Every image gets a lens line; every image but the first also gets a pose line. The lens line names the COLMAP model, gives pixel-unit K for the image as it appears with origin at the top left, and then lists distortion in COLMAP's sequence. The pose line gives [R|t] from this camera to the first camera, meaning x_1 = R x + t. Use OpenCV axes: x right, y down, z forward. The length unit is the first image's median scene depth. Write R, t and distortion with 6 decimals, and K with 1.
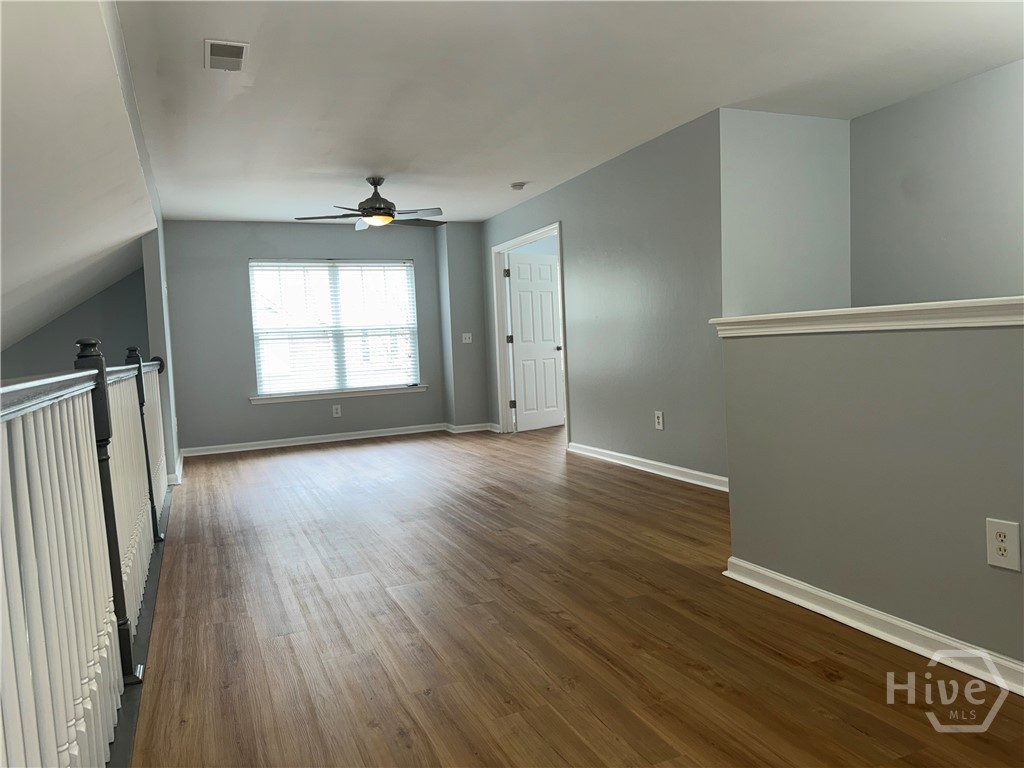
lens RADIAL K [[717.4, 0, 510.2], [0, 717.4, 384.4], [0, 0, 1]] dist [0.000199, -0.008178]
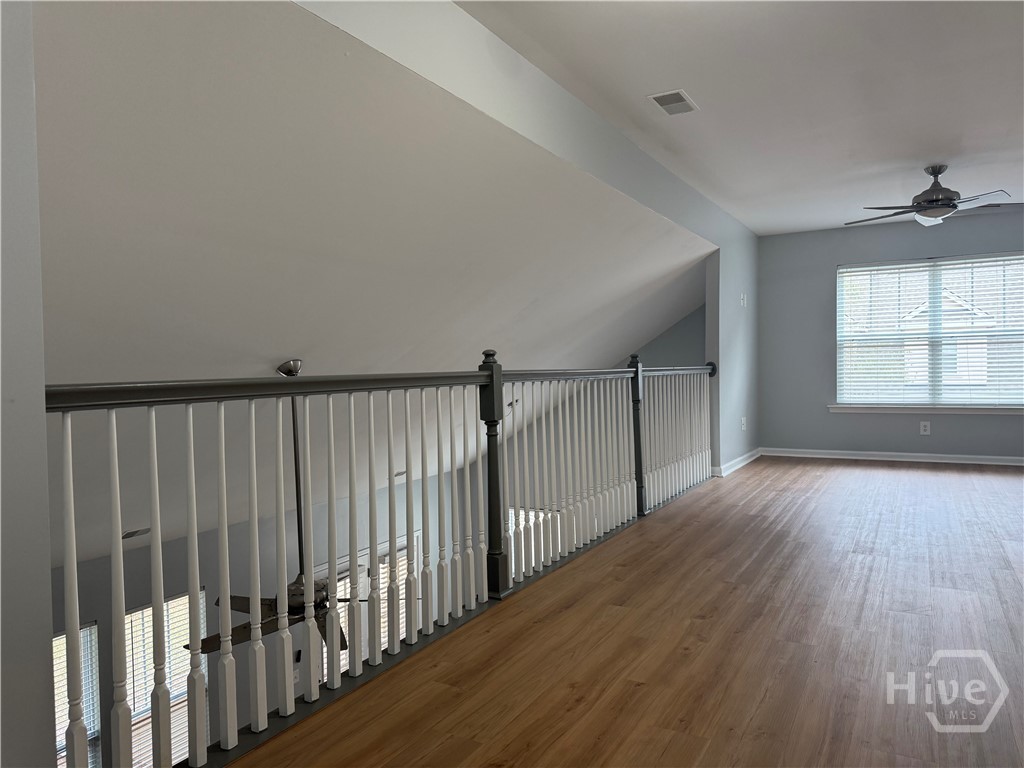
lens RADIAL K [[717.4, 0, 511.0], [0, 717.4, 386.5], [0, 0, 1]] dist [0.000199, -0.008178]
pose [[0.590996, 0.058545, -0.804547, 0.224423], [-0.058954, 0.997830, 0.029304, -0.013748], [0.804517, 0.030113, 0.593165, 0.070534]]
